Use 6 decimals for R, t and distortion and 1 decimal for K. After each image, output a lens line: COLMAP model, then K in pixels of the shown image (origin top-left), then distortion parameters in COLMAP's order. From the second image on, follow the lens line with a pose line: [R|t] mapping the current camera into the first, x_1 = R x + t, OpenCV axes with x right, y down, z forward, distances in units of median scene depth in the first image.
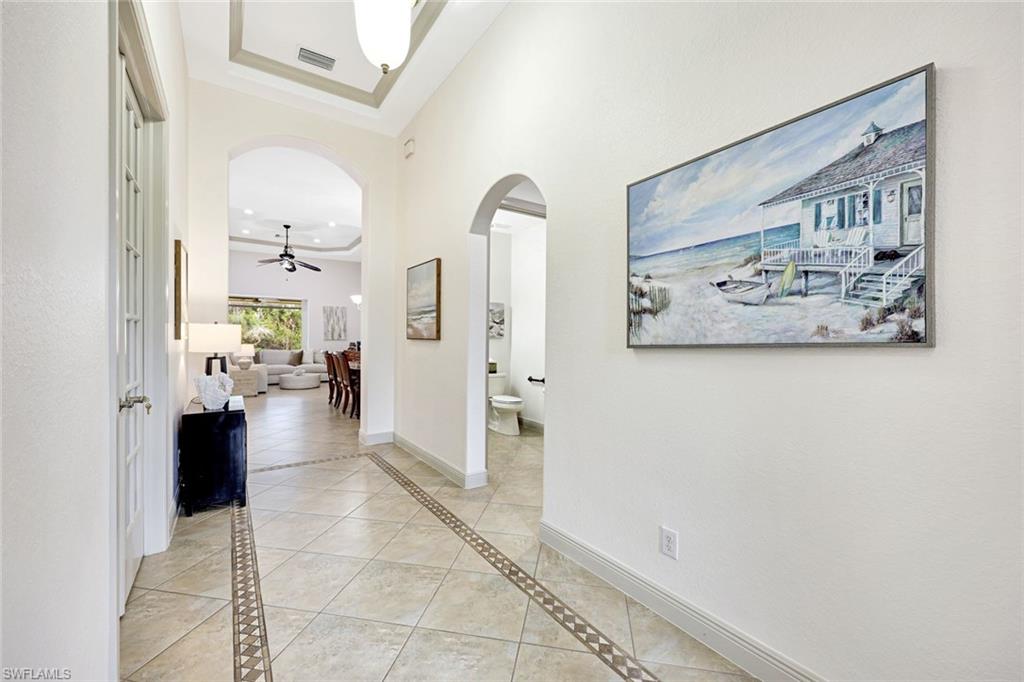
lens RADIAL K [[408.3, 0, 511.1], [0, 408.3, 341.9], [0, 0, 1]] dist [0.002013, -0.000056]
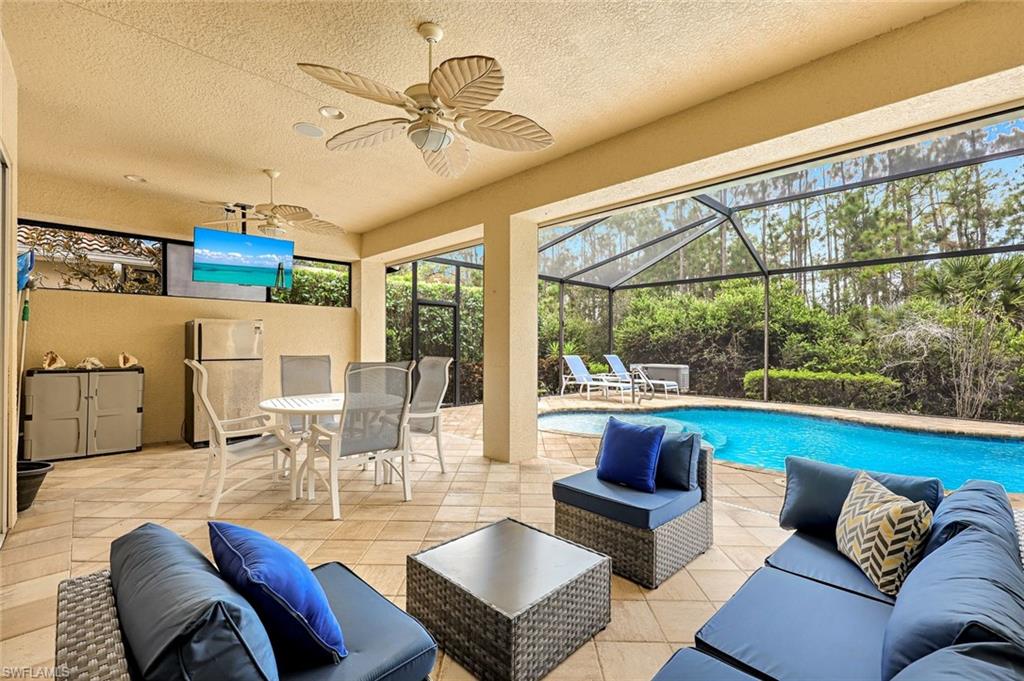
lens RADIAL K [[449.7, 0, 513.5], [0, 449.7, 337.7], [0, 0, 1]] dist [-0.001785, -0.000404]
pose [[0.161139, -0.020548, -0.986718, -0.460675], [-0.012267, 0.999664, -0.022820, -0.008741], [0.986855, 0.015781, 0.160833, 1.069683]]
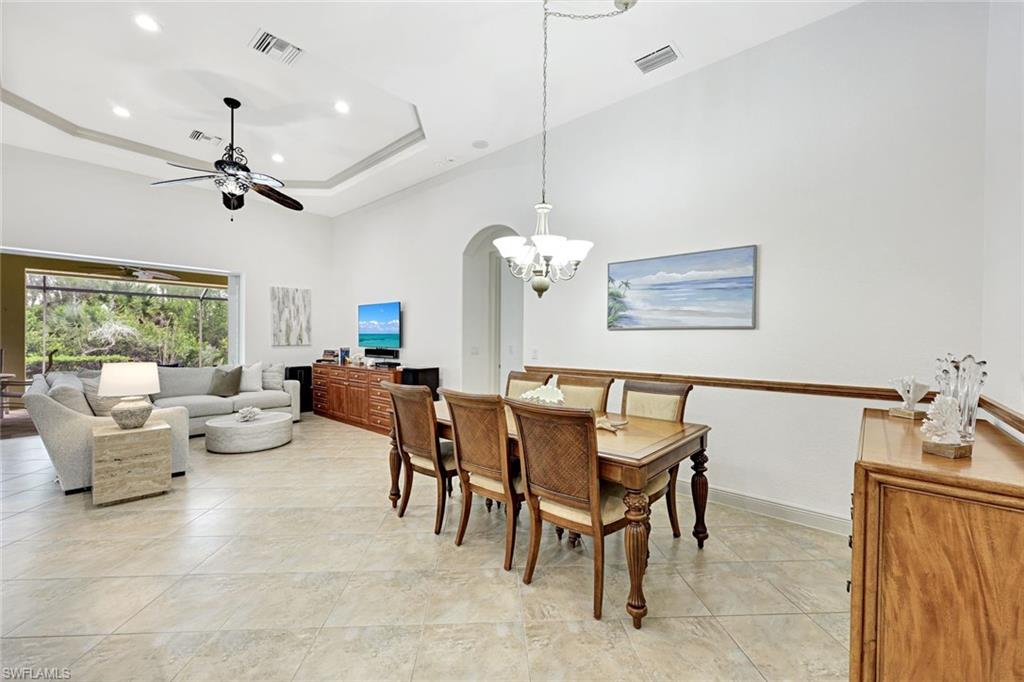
lens RADIAL K [[408.3, 0, 508.1], [0, 408.3, 340.0], [0, 0, 1]] dist [0.002013, -0.000056]
pose [[0.973157, -0.003497, 0.230114, -0.265265], [0.003862, 0.999992, -0.001137, -0.010949], [-0.230108, 0.001995, 0.973163, 0.362203]]
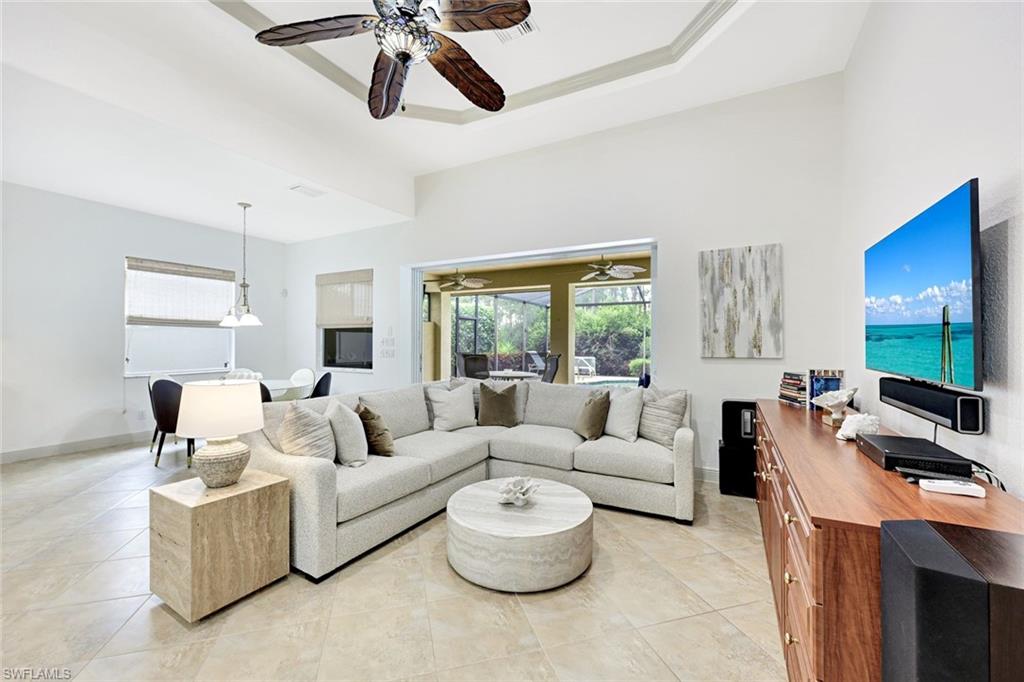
lens RADIAL K [[408.3, 0, 510.5], [0, 408.3, 340.8], [0, 0, 1]] dist [0.002013, -0.000056]
pose [[0.445766, -0.007409, -0.895119, -0.236857], [-0.006389, 0.999914, -0.011458, -0.013439], [0.895127, 0.010827, 0.445681, 0.715410]]
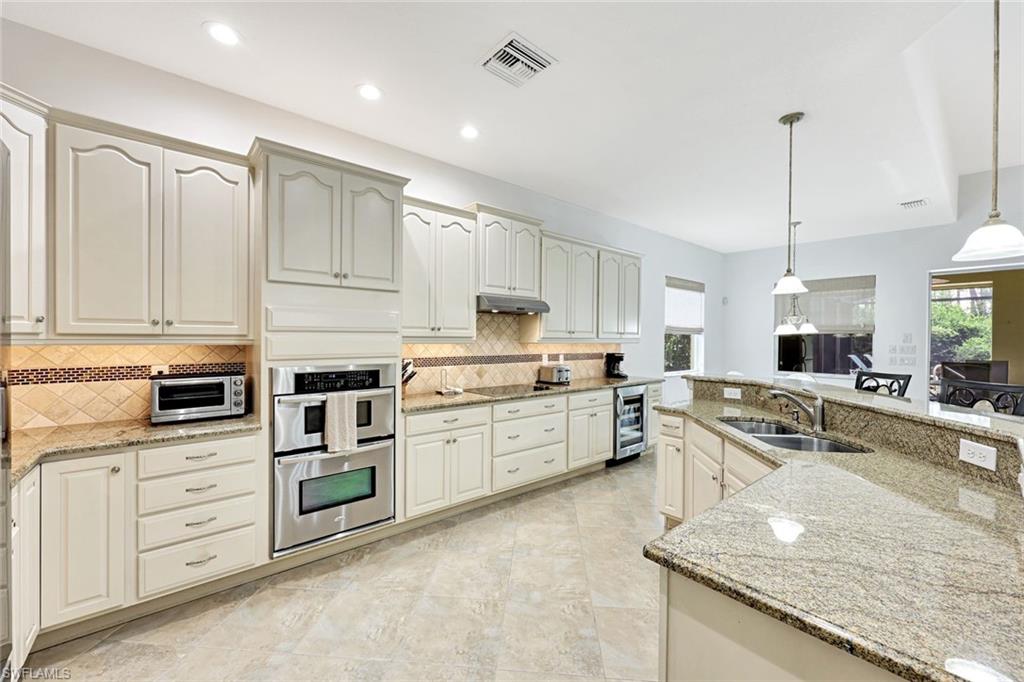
lens RADIAL K [[408.3, 0, 512.9], [0, 408.3, 338.6], [0, 0, 1]] dist [0.002013, -0.000056]
pose [[0.098610, -0.008419, -0.995091, -0.307828], [-0.013493, 0.999861, -0.009797, -0.018127], [0.995035, 0.014393, 0.098483, 0.315156]]
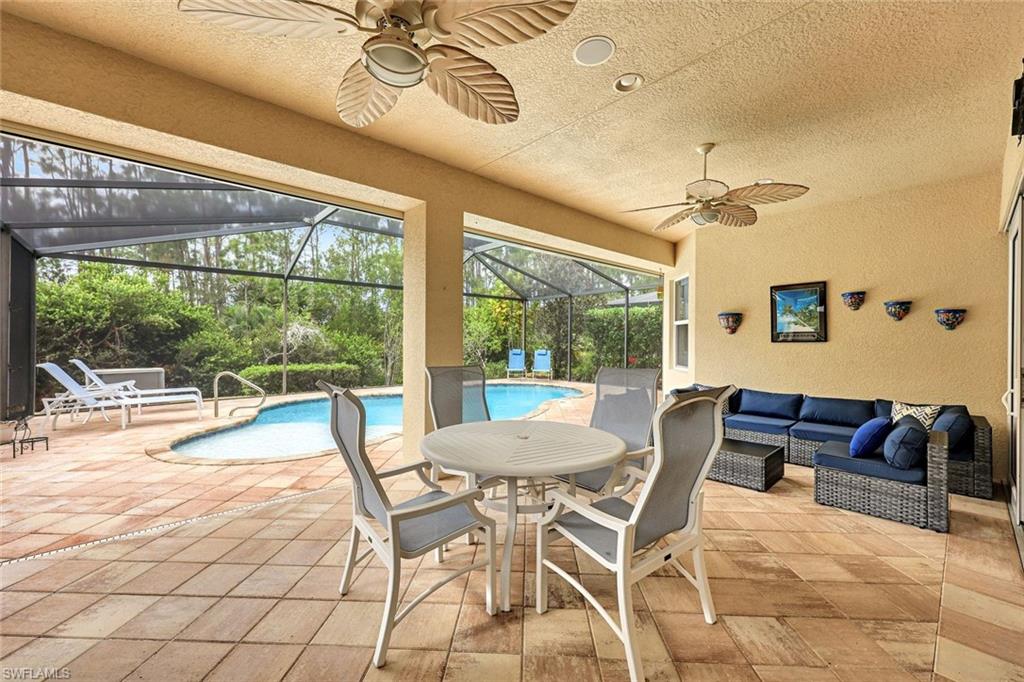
lens RADIAL K [[408.3, 0, 510.9], [0, 408.3, 339.4], [0, 0, 1]] dist [0.002013, -0.000056]
pose [[0.991659, -0.005127, 0.128791, -0.839248], [0.006608, 0.999917, -0.011075, -0.014019], [-0.128723, 0.011834, 0.991610, 0.796943]]
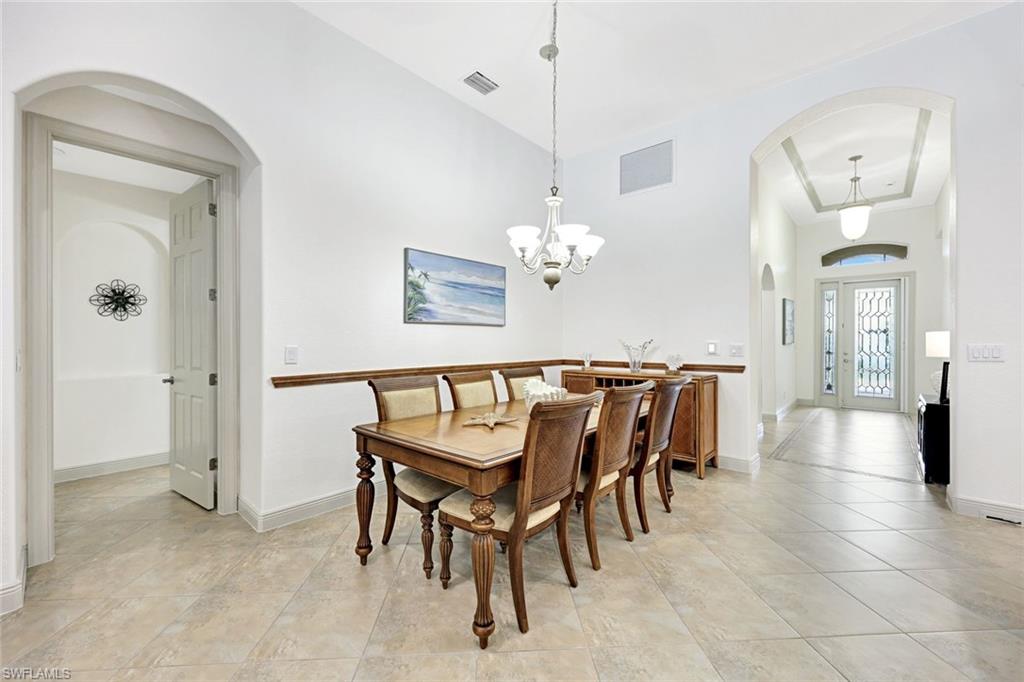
lens RADIAL K [[408.3, 0, 516.6], [0, 408.3, 341.5], [0, 0, 1]] dist [0.002013, -0.000056]
pose [[-0.244245, -0.013865, 0.969615, -0.405566], [0.000836, 0.999894, 0.014508, -0.009878], [-0.969713, 0.004354, -0.244207, 0.646353]]
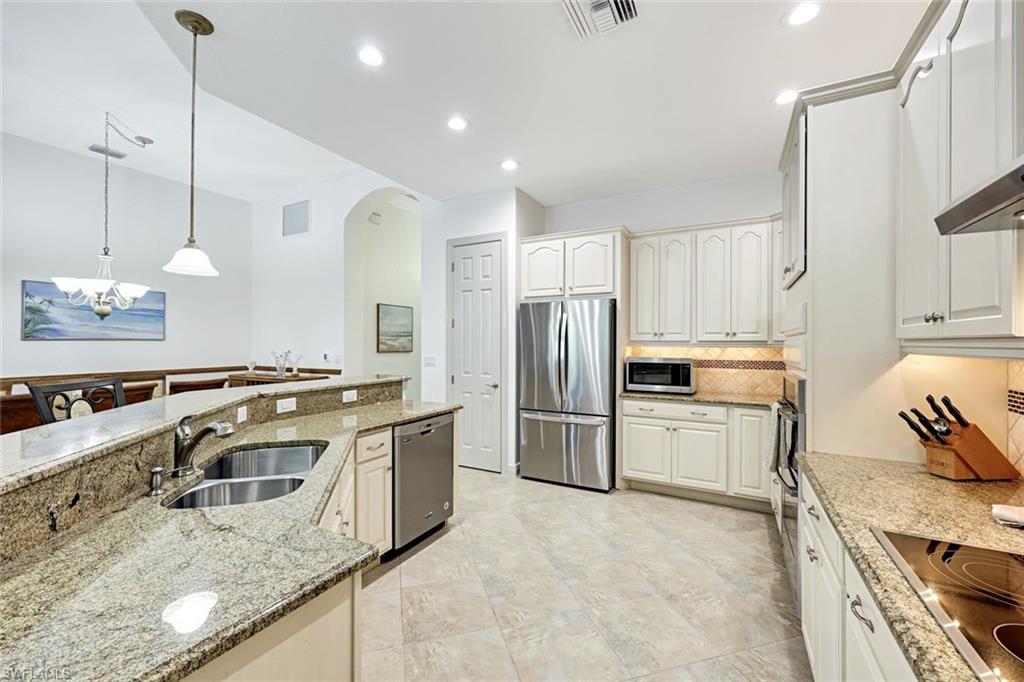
lens RADIAL K [[408.3, 0, 509.6], [0, 408.3, 333.6], [0, 0, 1]] dist [0.002013, -0.000056]
pose [[-0.441924, 0.006983, 0.897025, -0.616511], [-0.000707, 0.999967, -0.008133, -0.021494], [-0.897052, -0.004229, -0.441904, 0.432085]]
